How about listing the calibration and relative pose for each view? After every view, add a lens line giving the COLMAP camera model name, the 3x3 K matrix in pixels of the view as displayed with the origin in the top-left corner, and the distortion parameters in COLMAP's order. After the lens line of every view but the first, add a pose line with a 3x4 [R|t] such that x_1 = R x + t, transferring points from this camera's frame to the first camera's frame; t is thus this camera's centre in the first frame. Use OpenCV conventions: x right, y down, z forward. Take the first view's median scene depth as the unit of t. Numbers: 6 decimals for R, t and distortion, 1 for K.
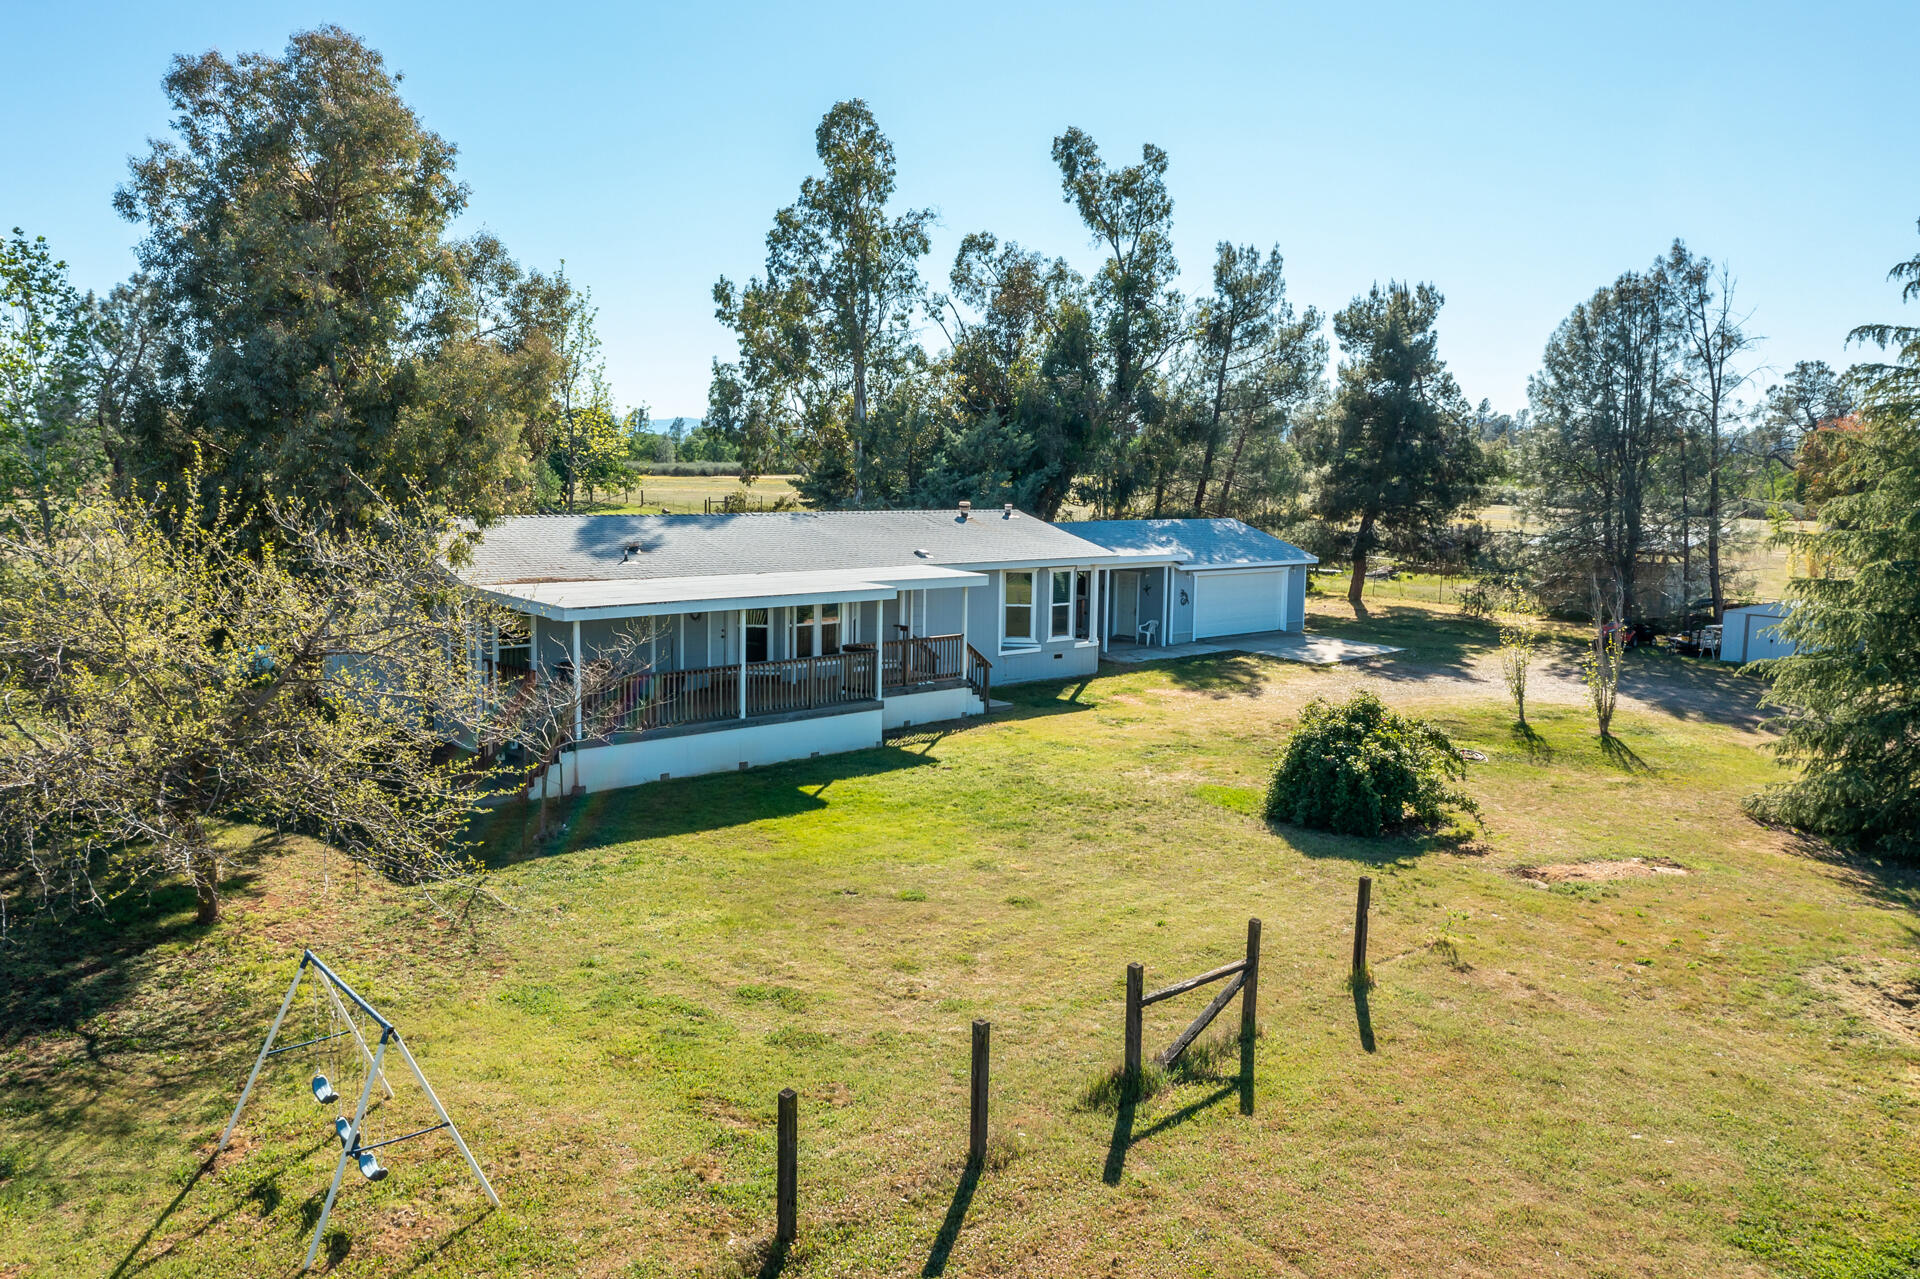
lens RADIAL K [[1514.9, 0, 957.3], [0, 1514.9, 634.9], [0, 0, 1]] dist [-0.009275, 0.038153]
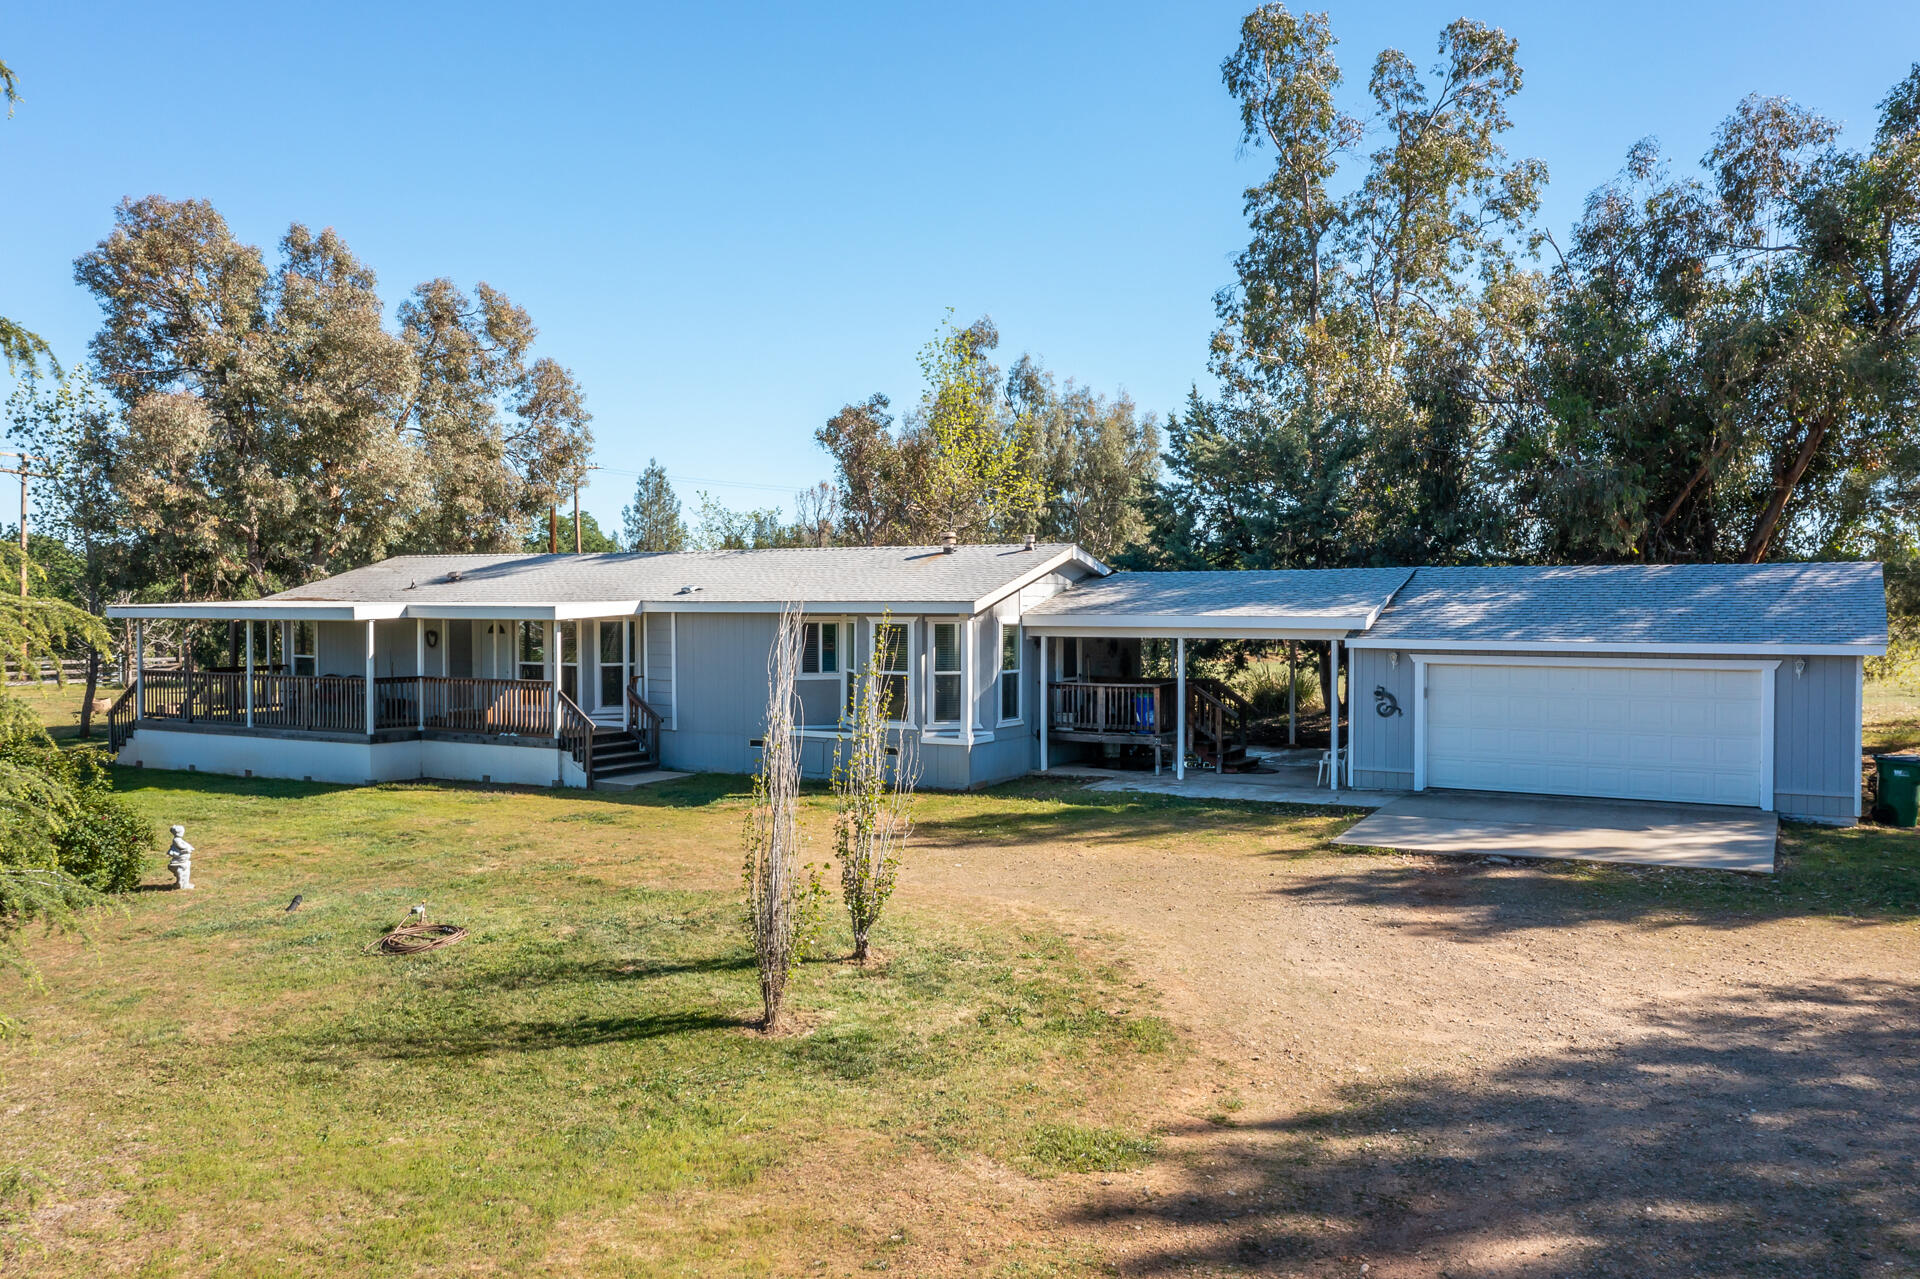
lens RADIAL K [[1514.9, 0, 949.3], [0, 1514.9, 621.5], [0, 0, 1]] dist [-0.009275, 0.038153]
pose [[0.288015, -0.002617, -0.957622, 1.045987], [-0.102784, 0.994135, -0.033630, -0.033405], [0.952094, 0.108114, 0.286056, 1.223860]]
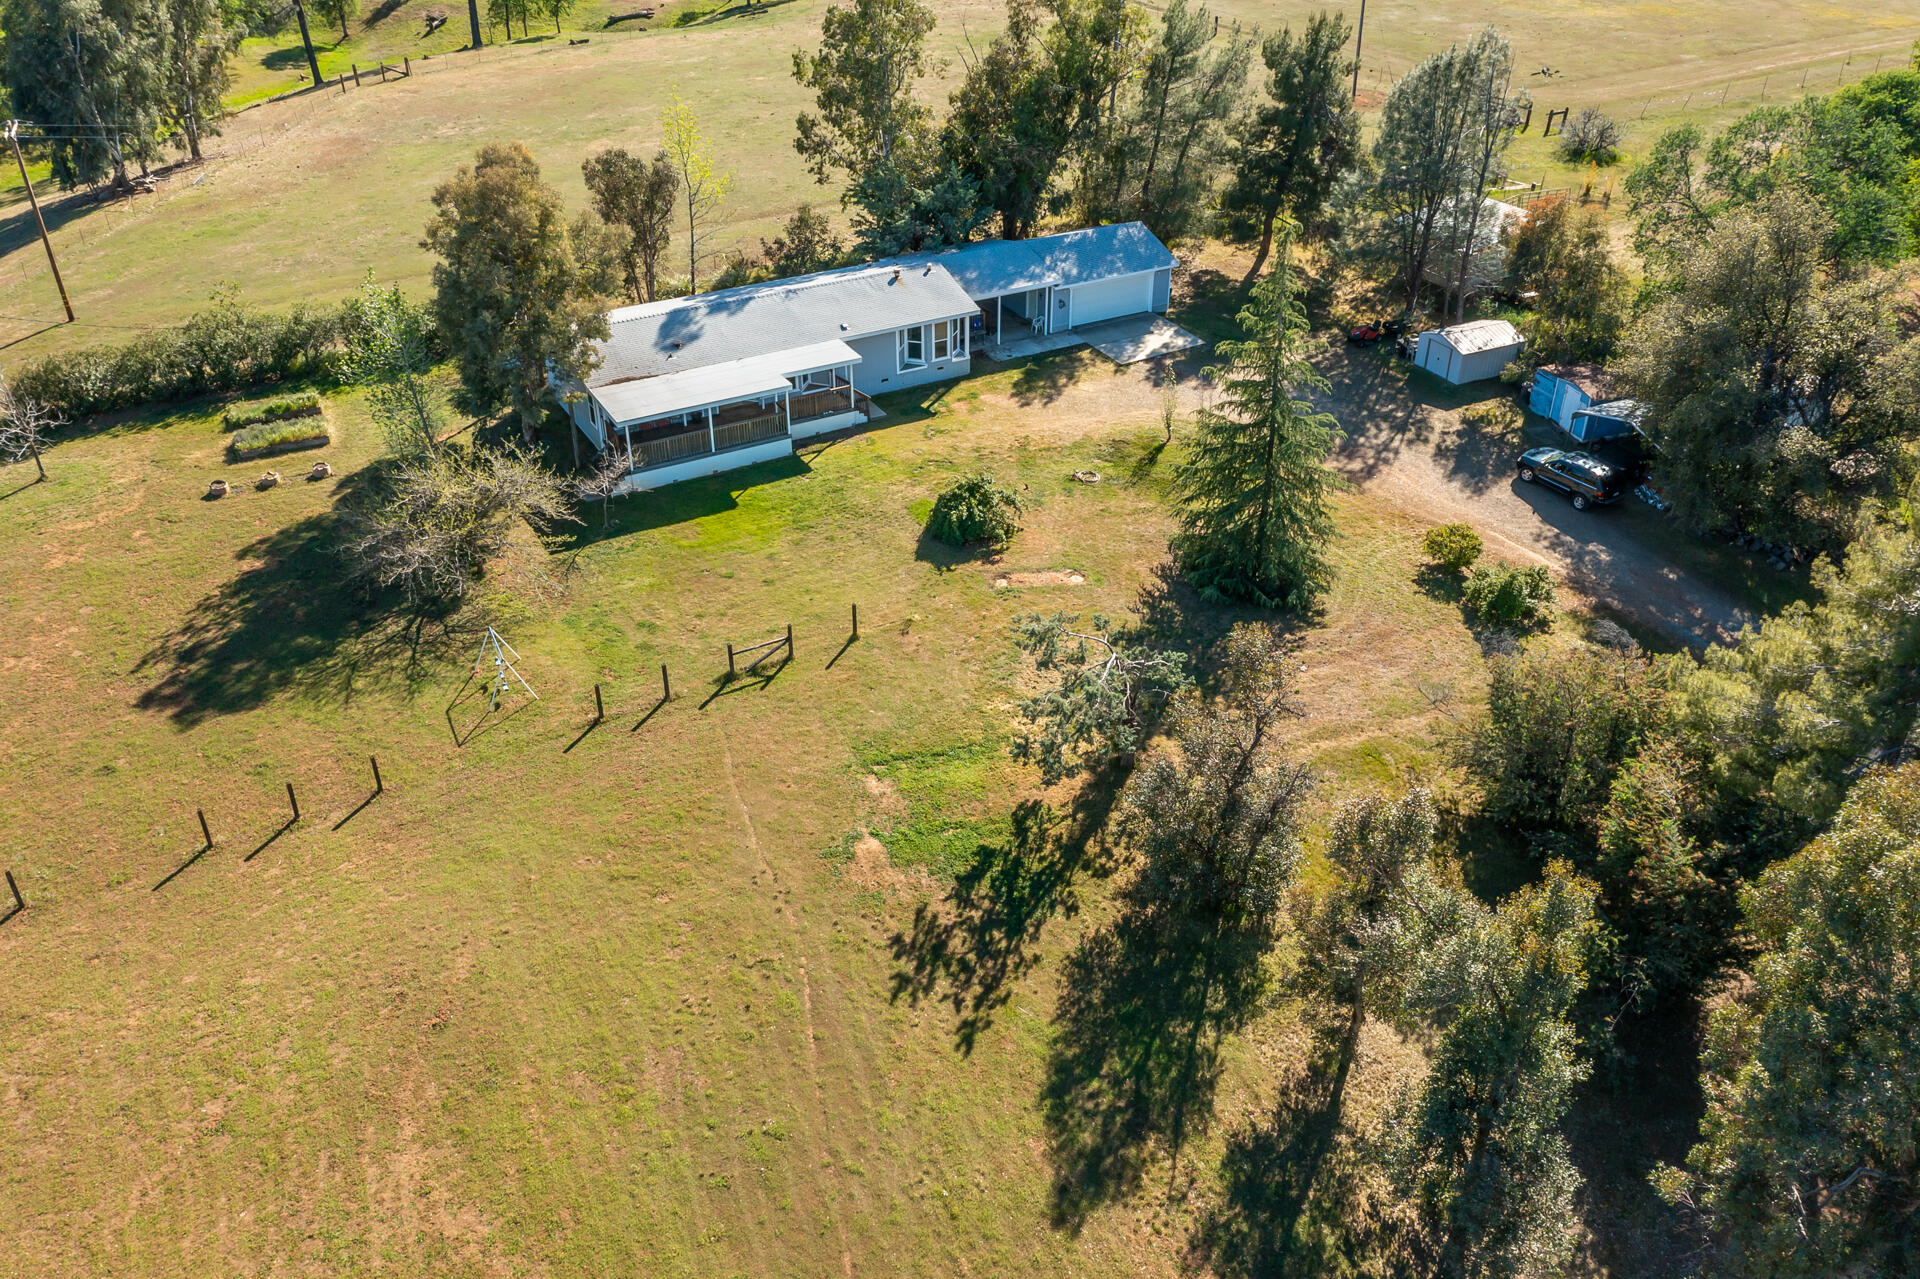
lens RADIAL K [[1514.9, 0, 950.0], [0, 1514.9, 645.2], [0, 0, 1]] dist [-0.009275, 0.038153]
pose [[0.967392, 0.120743, -0.222652, 0.752611], [-0.009313, 0.895423, 0.445119, -0.712720], [0.253112, -0.428531, 0.867350, -0.983086]]
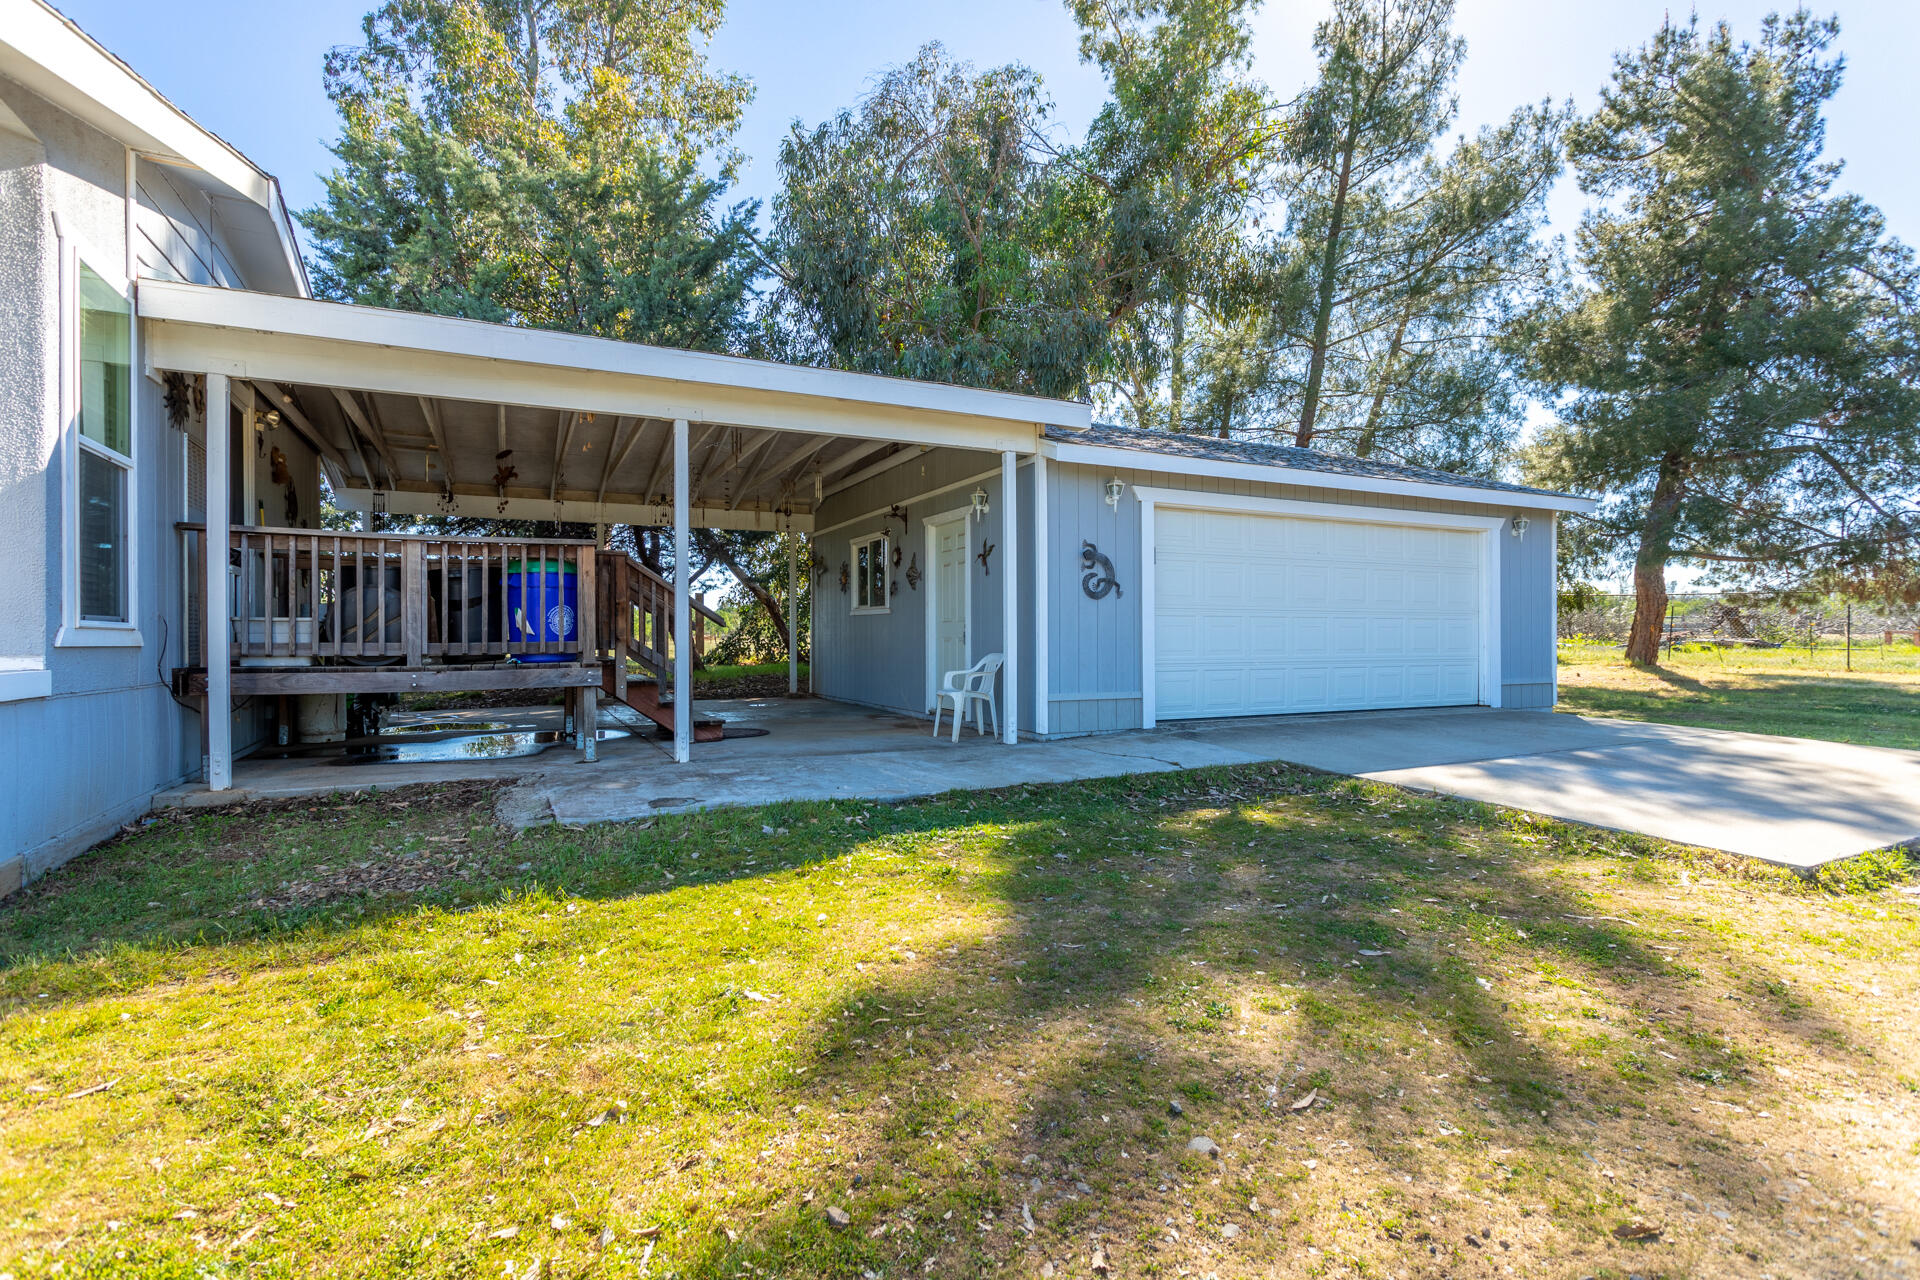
lens RADIAL K [[907.3, 0, 971.0], [0, 907.3, 639.1], [0, 0, 1]] dist [-0.003076, 0.003640]
pose [[0.954445, -0.012213, -0.298136, 0.307756], [-0.019046, 0.994631, -0.101717, 0.010102], [0.297777, 0.102762, 0.949088, 1.441843]]
